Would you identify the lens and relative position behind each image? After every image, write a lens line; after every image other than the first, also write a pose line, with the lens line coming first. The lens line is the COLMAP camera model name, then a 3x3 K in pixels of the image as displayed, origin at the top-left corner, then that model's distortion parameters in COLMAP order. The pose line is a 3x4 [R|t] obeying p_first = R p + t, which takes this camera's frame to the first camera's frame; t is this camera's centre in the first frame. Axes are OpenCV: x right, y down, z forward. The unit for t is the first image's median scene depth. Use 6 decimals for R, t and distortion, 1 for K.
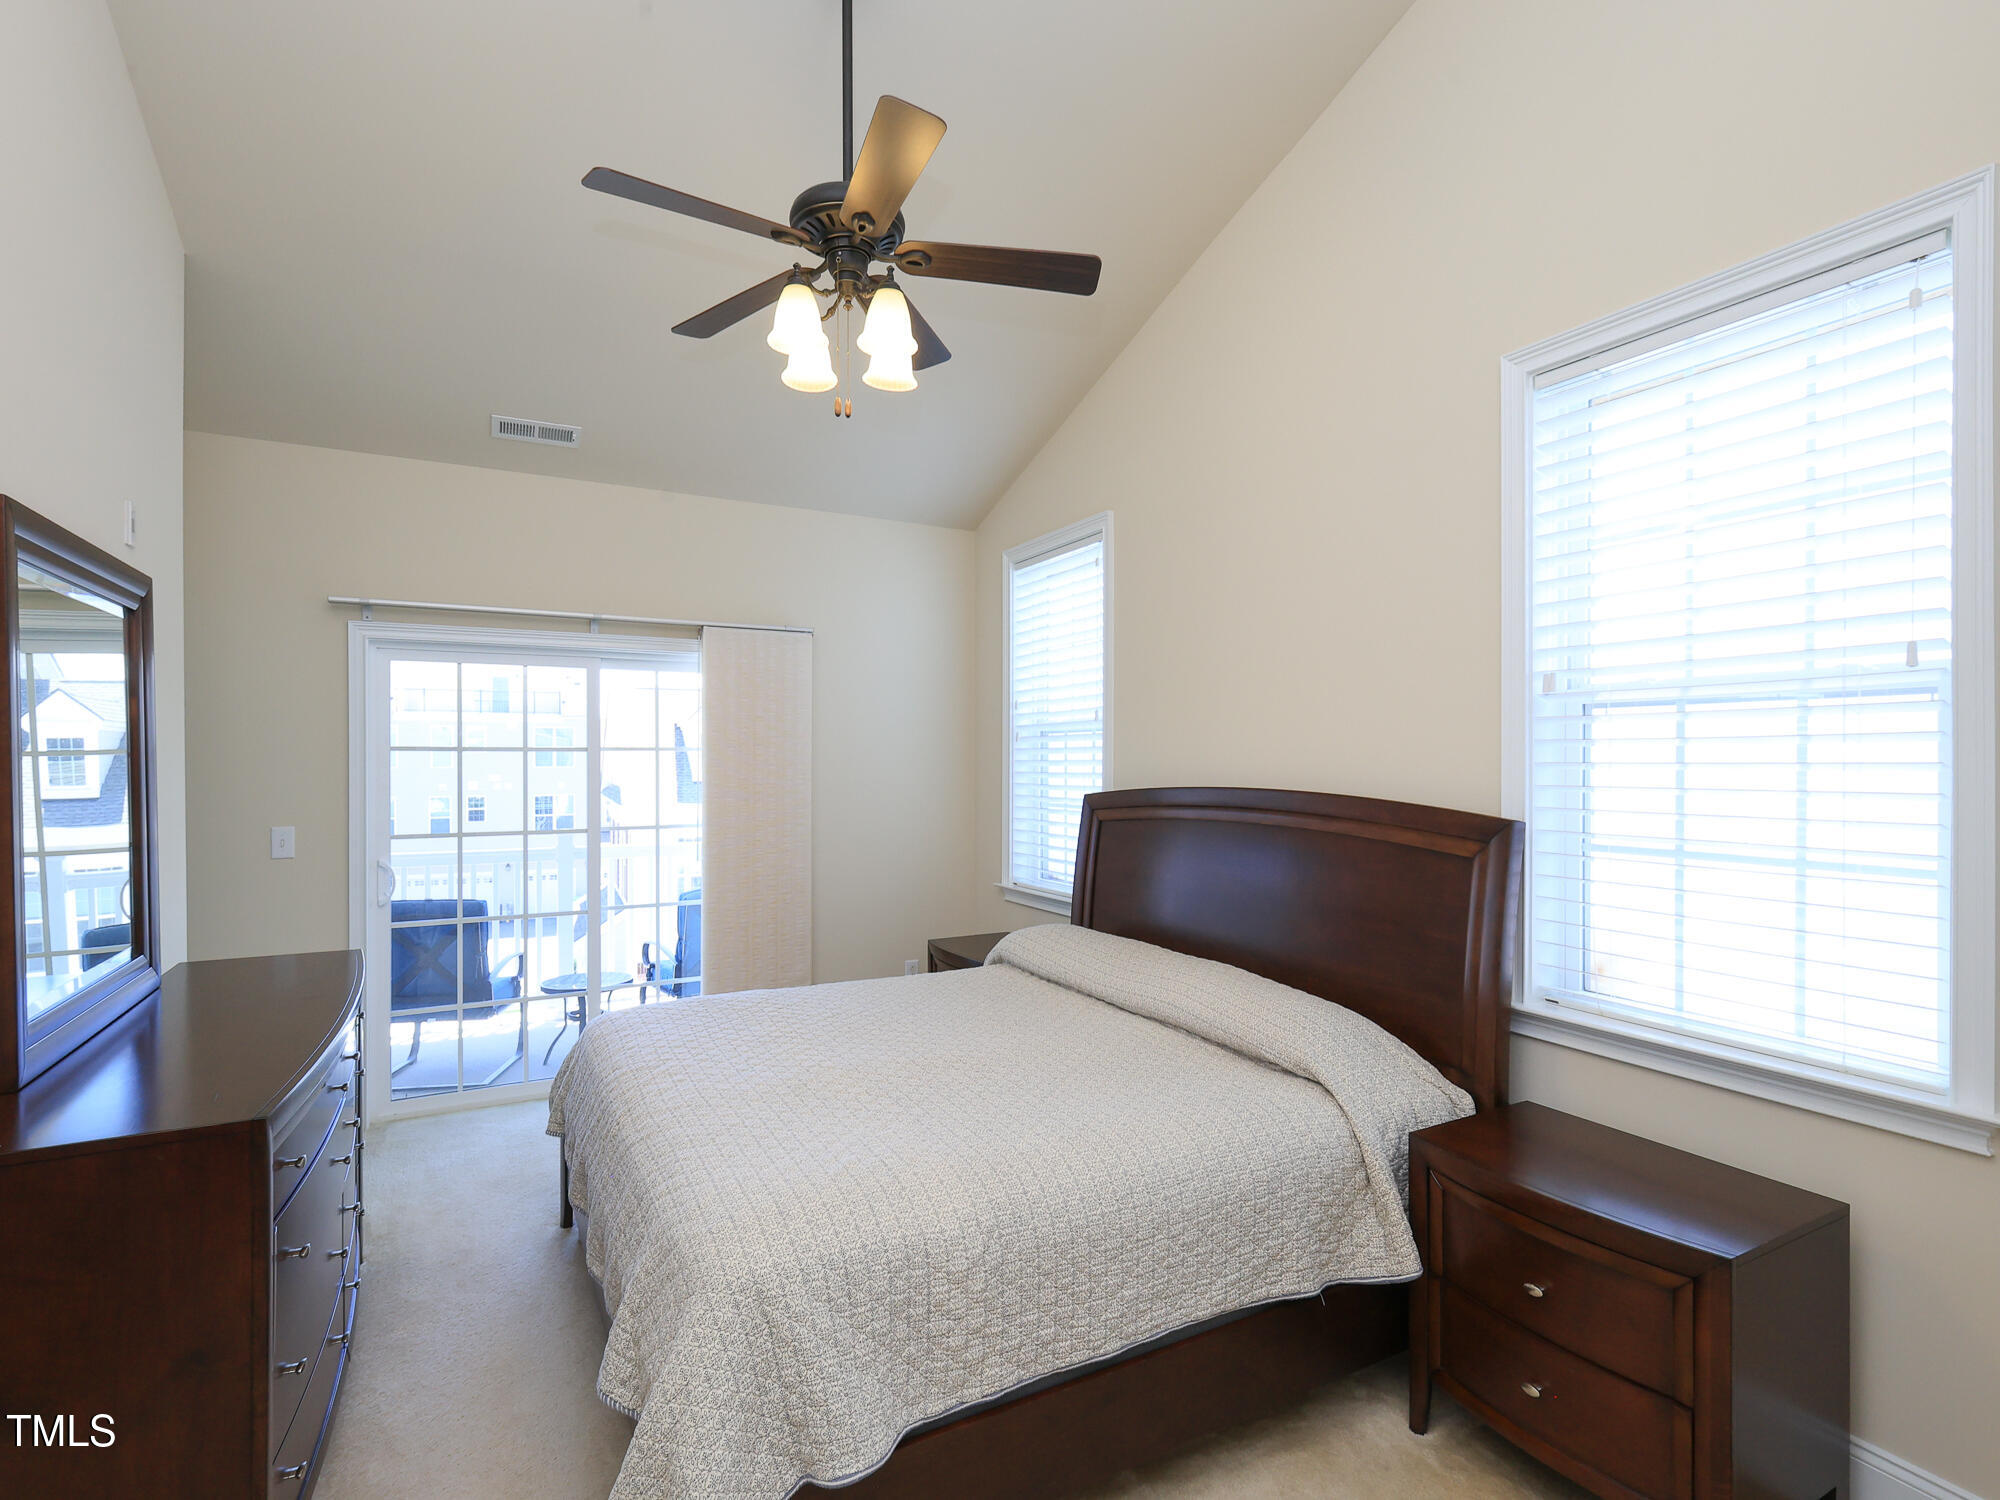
lens RADIAL K [[986.5, 0, 1003.5], [0, 986.5, 757.0], [0, 0, 1]] dist [0.008030, -0.001549]
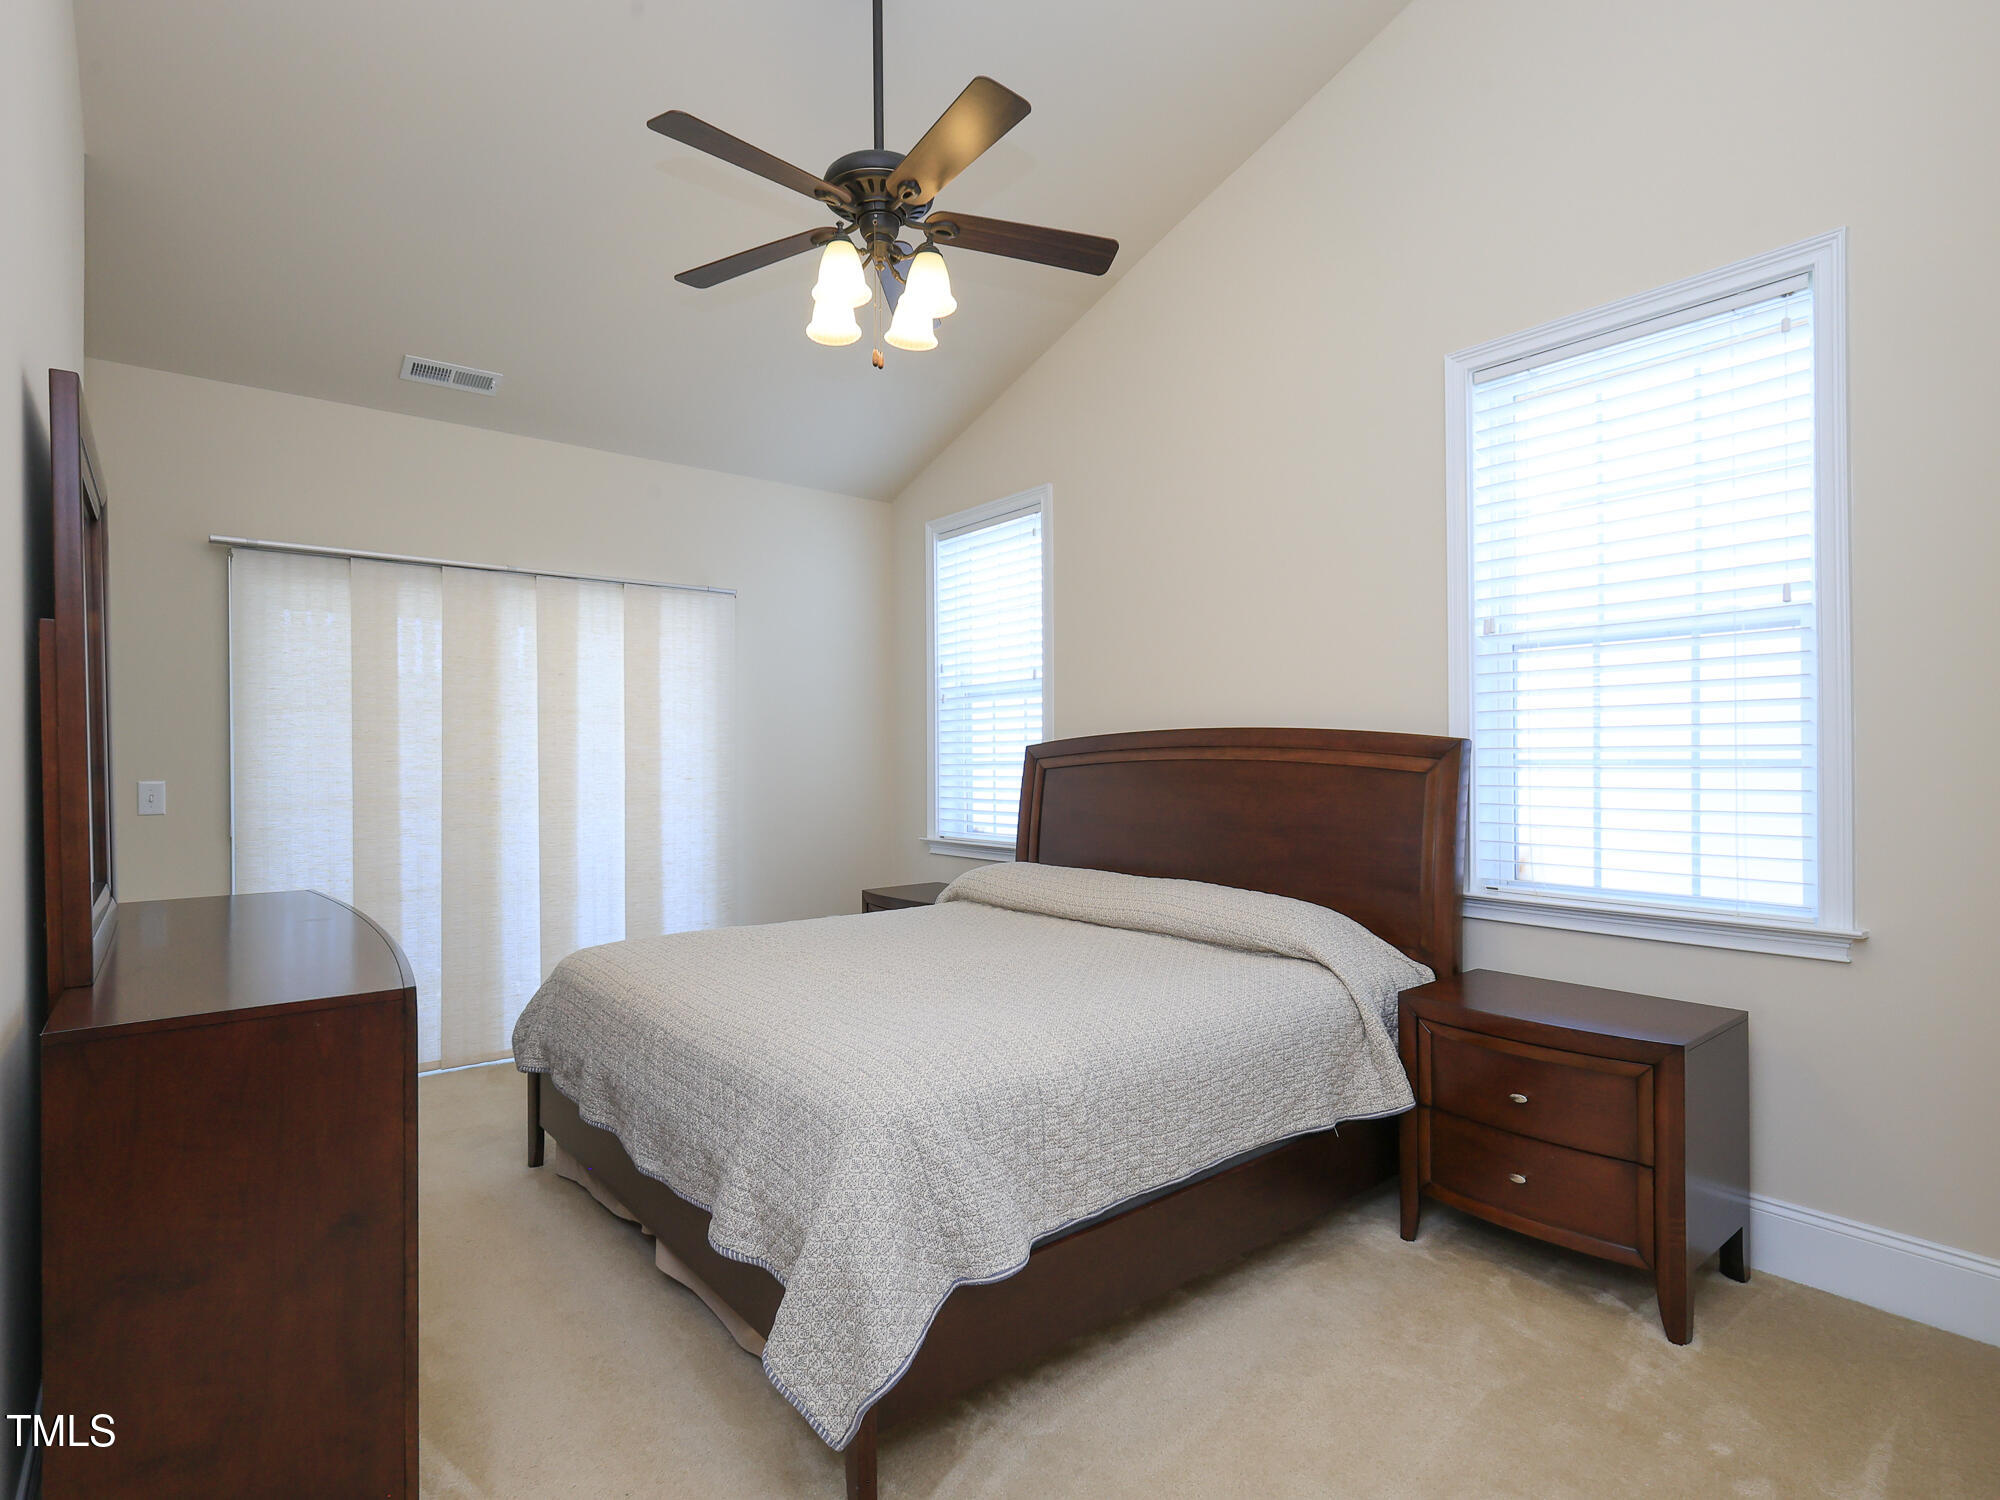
lens RADIAL K [[986.5, 0, 971.2], [0, 986.5, 747.2], [0, 0, 1]] dist [0.008030, -0.001549]
pose [[0.986361, 0.011325, 0.164205, -0.211937], [-0.009151, 0.999860, -0.013992, 0.075828], [-0.164340, 0.012298, 0.986327, -0.067789]]
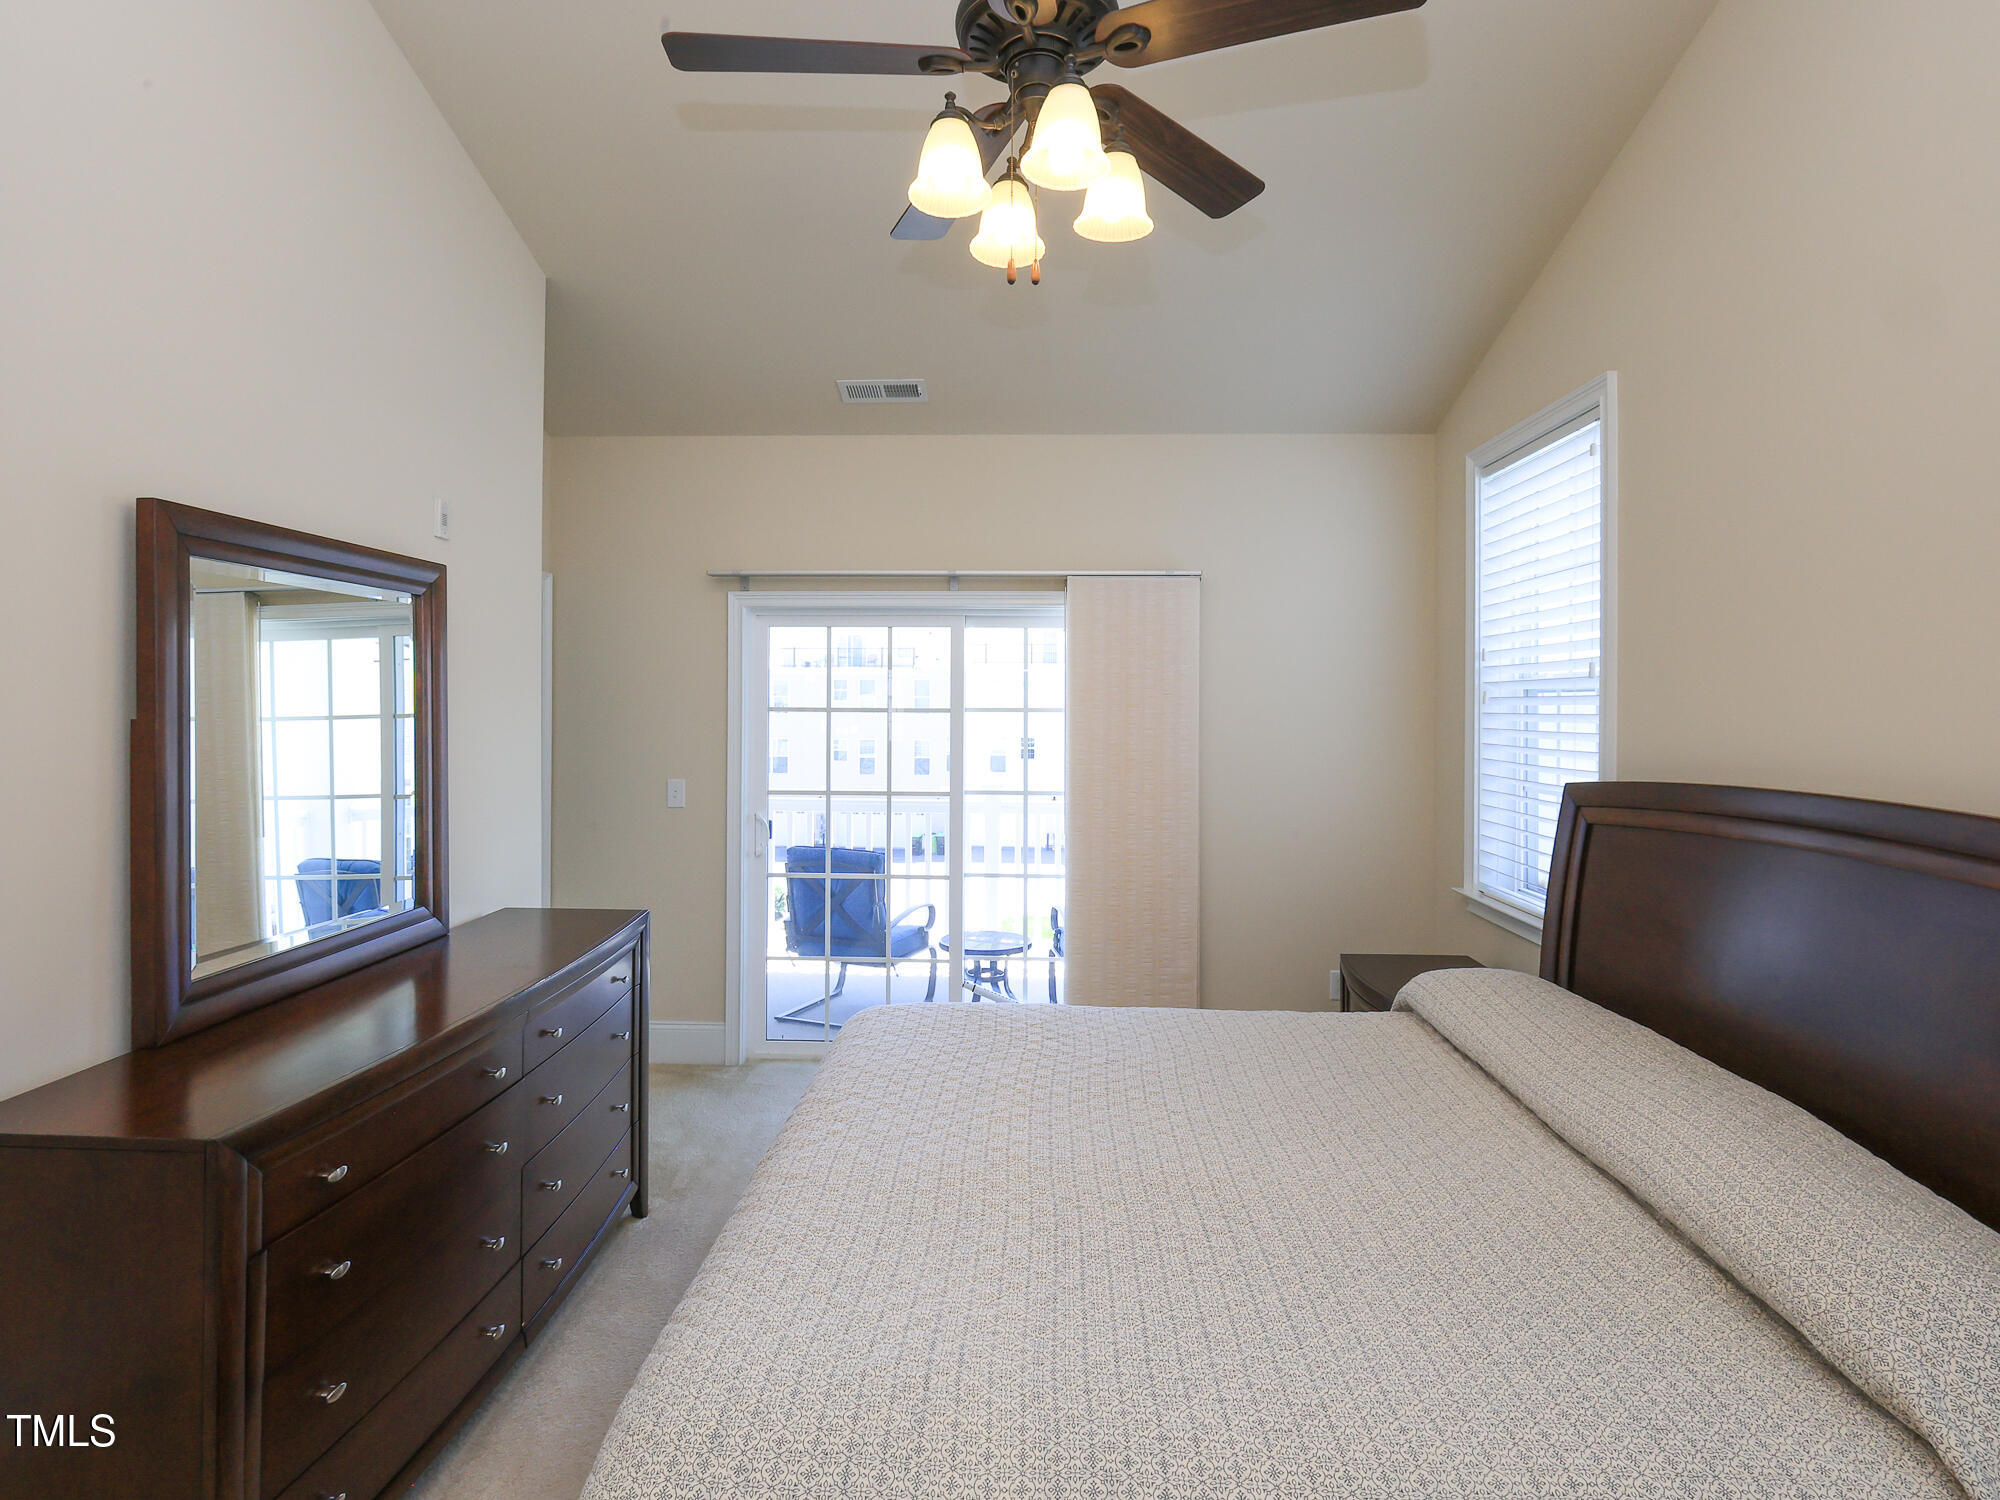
lens RADIAL K [[986.5, 0, 924.8], [0, 986.5, 690.4], [0, 0, 1]] dist [0.008030, -0.001549]
pose [[0.835630, 0.001884, -0.549289, 0.122098], [-0.011124, 0.999847, -0.013493, -0.018730], [0.549180, 0.017386, 0.835523, 0.228804]]
